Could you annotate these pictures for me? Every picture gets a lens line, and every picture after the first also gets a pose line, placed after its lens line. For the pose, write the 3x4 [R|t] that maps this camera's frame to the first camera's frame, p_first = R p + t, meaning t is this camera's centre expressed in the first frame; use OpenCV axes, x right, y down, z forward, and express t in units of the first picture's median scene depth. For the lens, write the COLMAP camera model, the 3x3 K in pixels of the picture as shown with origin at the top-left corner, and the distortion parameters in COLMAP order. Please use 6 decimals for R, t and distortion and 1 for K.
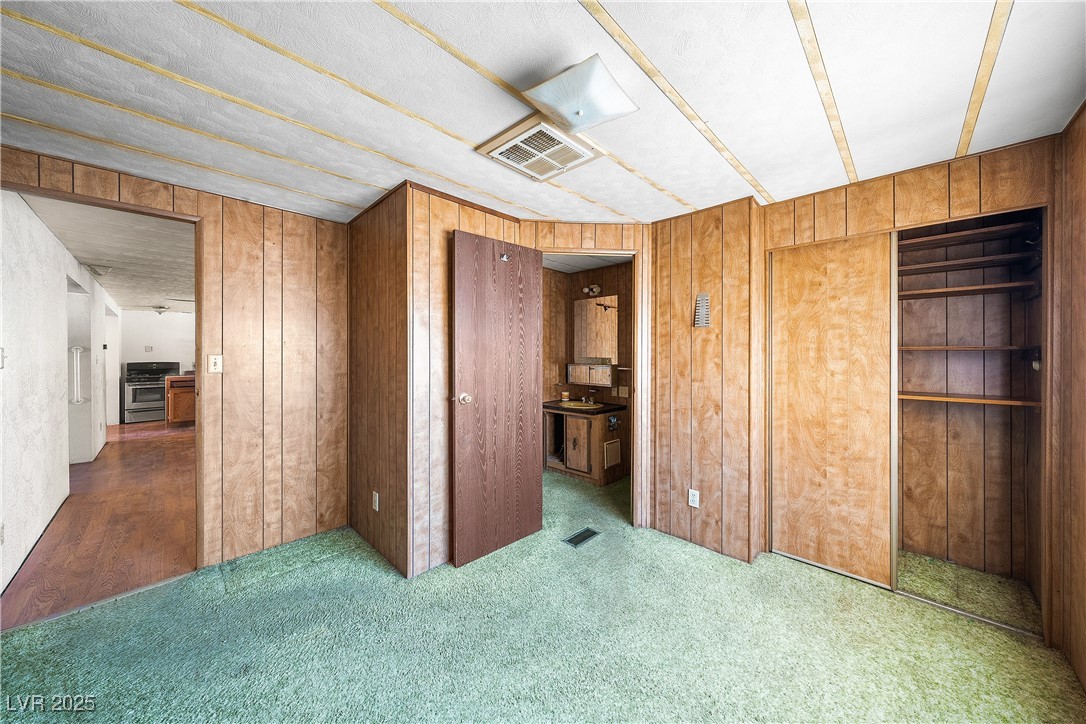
lens RADIAL K [[369.9, 0, 543.8], [0, 369.9, 353.9], [0, 0, 1]] dist [-0.001215, -0.000176]
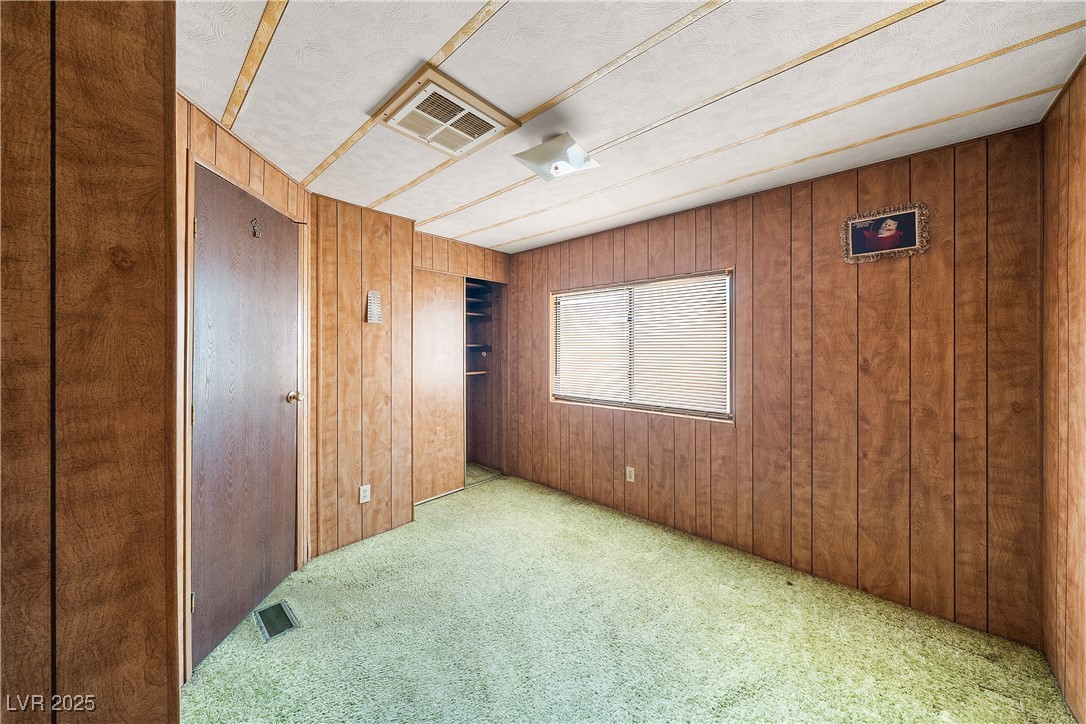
lens RADIAL K [[369.9, 0, 555.1], [0, 369.9, 348.4], [0, 0, 1]] dist [-0.001215, -0.000176]
pose [[-0.049838, -0.000842, 0.998757, -0.628722], [0.003471, 0.999993, 0.001017, -0.001985], [-0.998751, 0.003517, -0.049835, 0.544915]]
